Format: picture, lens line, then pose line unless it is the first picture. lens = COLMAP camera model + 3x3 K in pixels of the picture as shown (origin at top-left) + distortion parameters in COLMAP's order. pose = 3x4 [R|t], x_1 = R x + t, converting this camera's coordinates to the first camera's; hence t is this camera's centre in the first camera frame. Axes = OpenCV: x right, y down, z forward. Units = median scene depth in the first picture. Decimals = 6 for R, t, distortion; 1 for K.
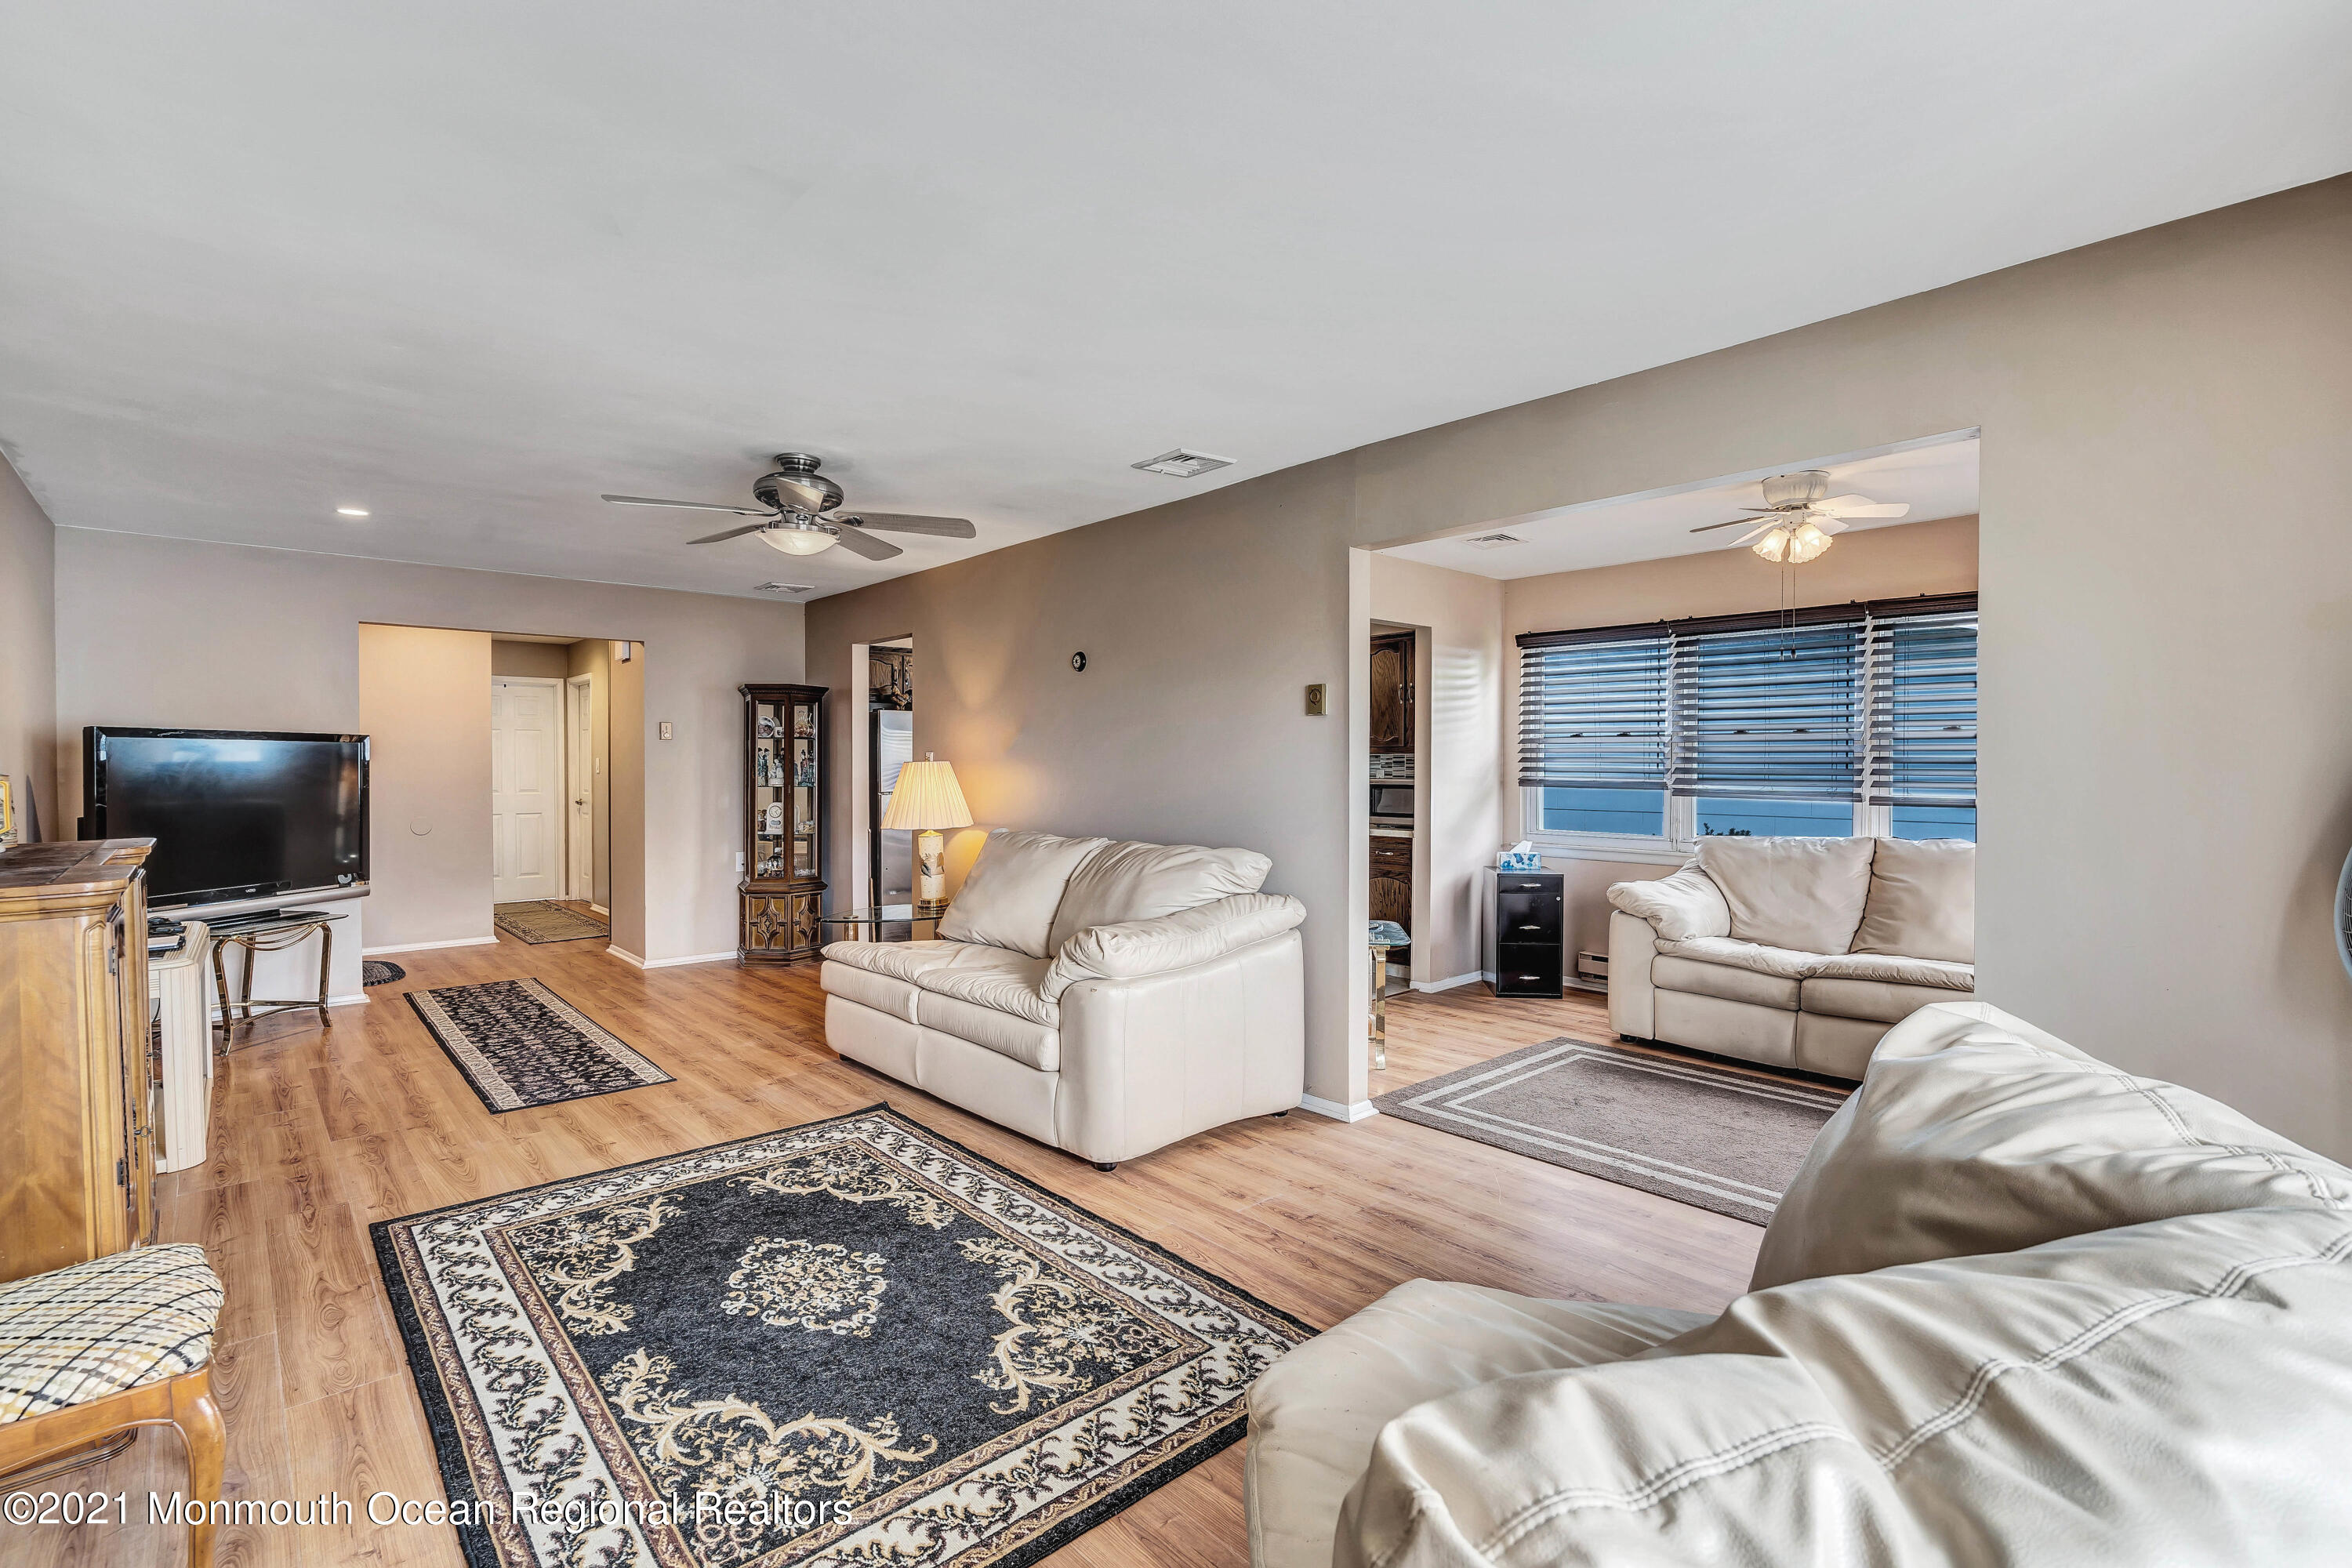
lens RADIAL K [[1076.9, 0, 1176.5], [0, 1076.9, 790.9], [0, 0, 1]] dist [0.005491, 0.002218]
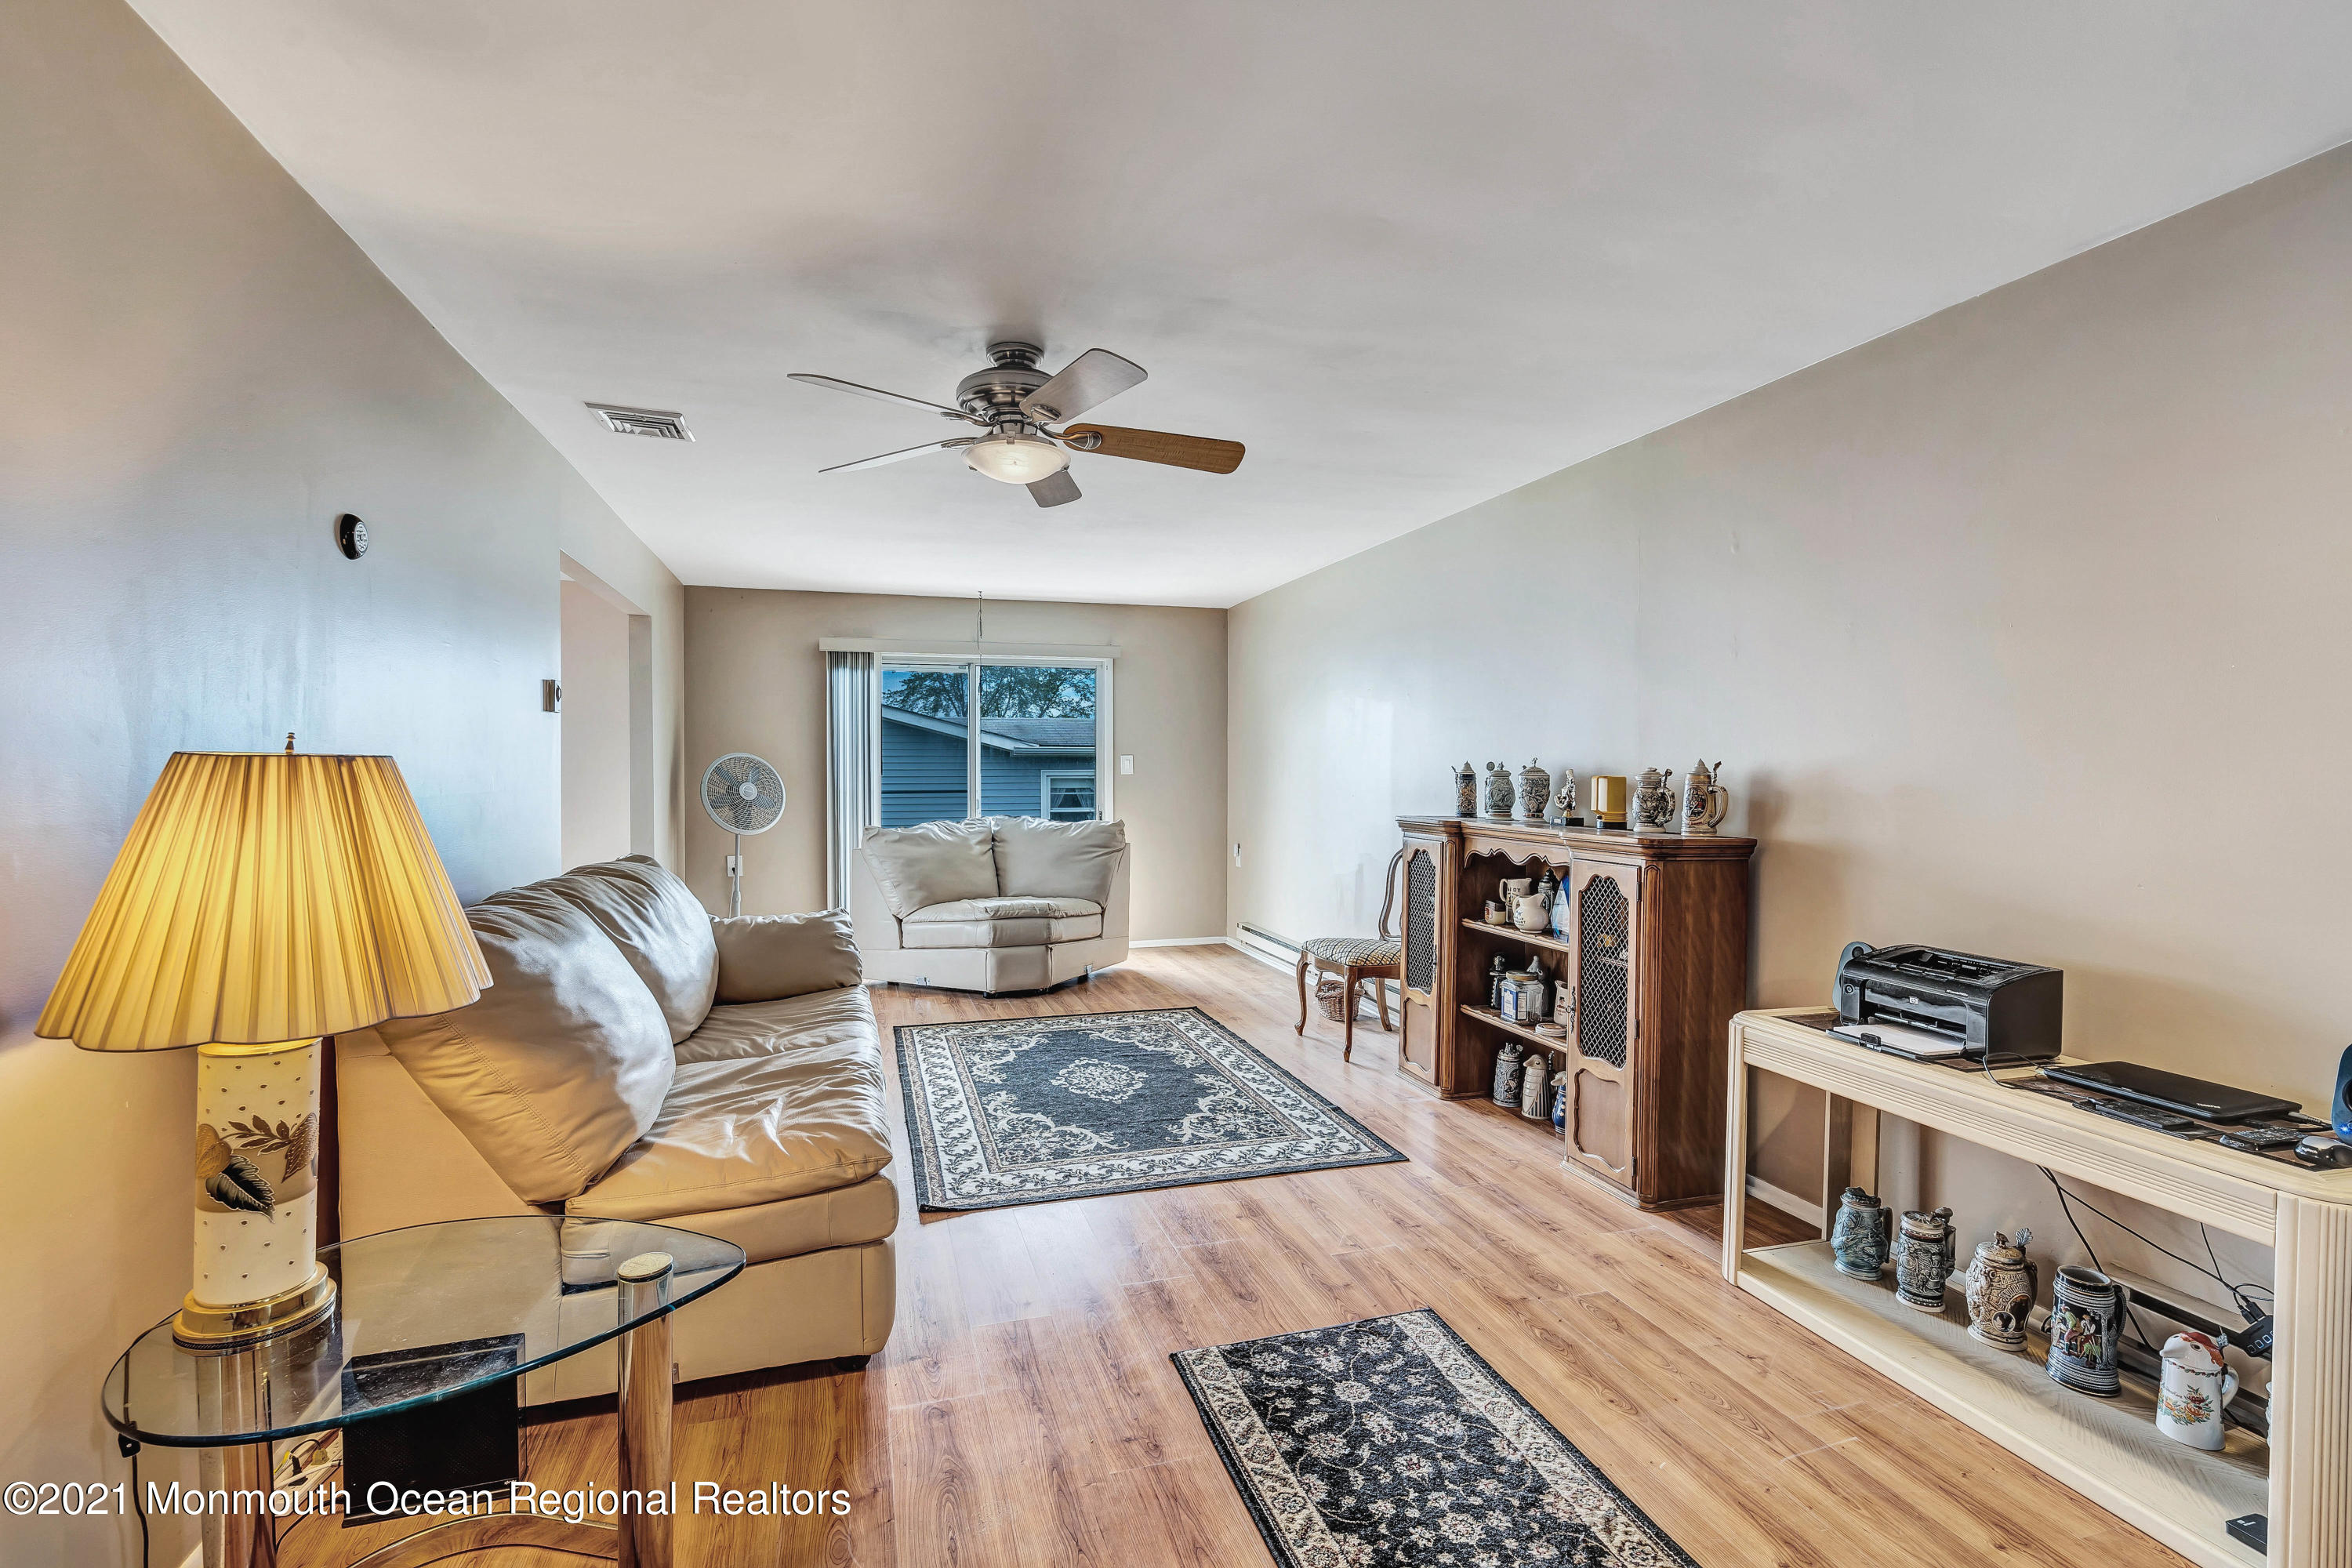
lens RADIAL K [[1076.9, 0, 1178.1], [0, 1076.9, 788.8], [0, 0, 1]] dist [0.005491, 0.002218]
pose [[-0.908789, -0.007908, 0.417182, -0.980743], [0.010883, 0.999031, 0.042646, -0.048428], [-0.417115, 0.043297, -0.907822, 2.096605]]
